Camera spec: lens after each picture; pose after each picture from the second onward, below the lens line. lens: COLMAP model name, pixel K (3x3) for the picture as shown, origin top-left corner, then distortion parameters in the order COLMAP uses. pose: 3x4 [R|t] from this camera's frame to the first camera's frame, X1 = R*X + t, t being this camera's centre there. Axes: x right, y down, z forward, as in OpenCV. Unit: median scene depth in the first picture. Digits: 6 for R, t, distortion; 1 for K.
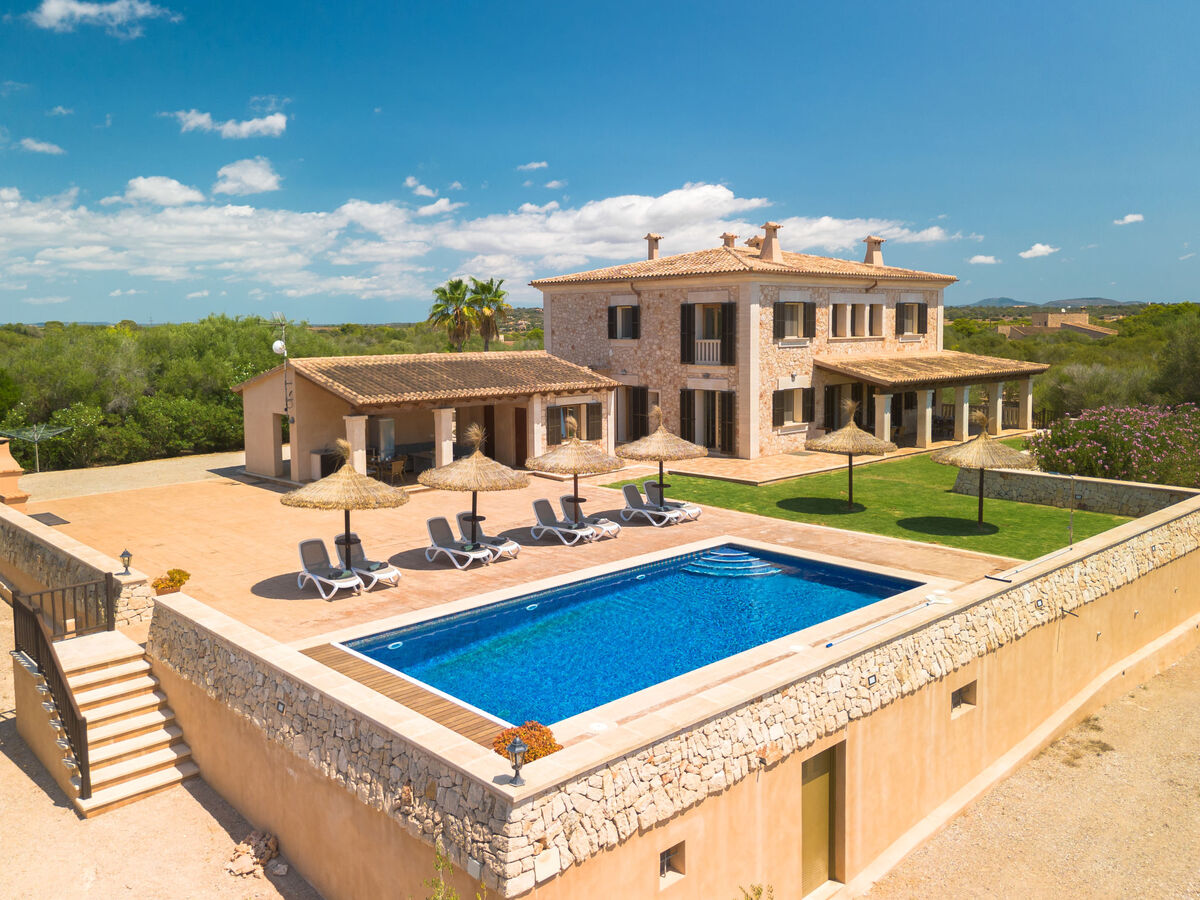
lens RADIAL K [[982.5, 0, 585.0], [0, 982.5, 383.2], [0, 0, 1]] dist [0.058277, 0.000472]
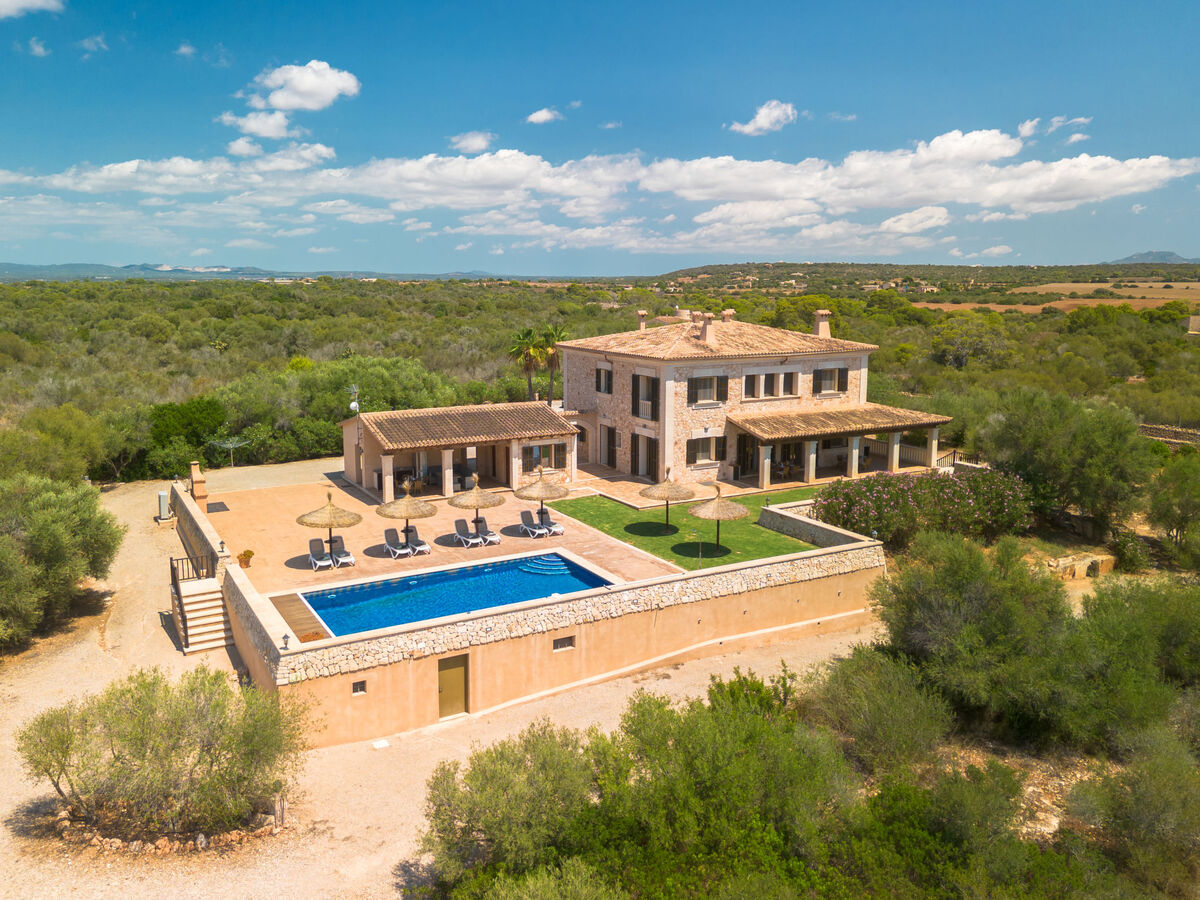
lens RADIAL K [[982.5, 0, 585.0], [0, 982.5, 383.2], [0, 0, 1]] dist [0.058277, 0.000472]
pose [[0.971731, 0.035042, -0.233474, 0.370582], [-0.023619, 0.998392, 0.051541, -0.141391], [0.234905, -0.044569, 0.970996, -0.409534]]
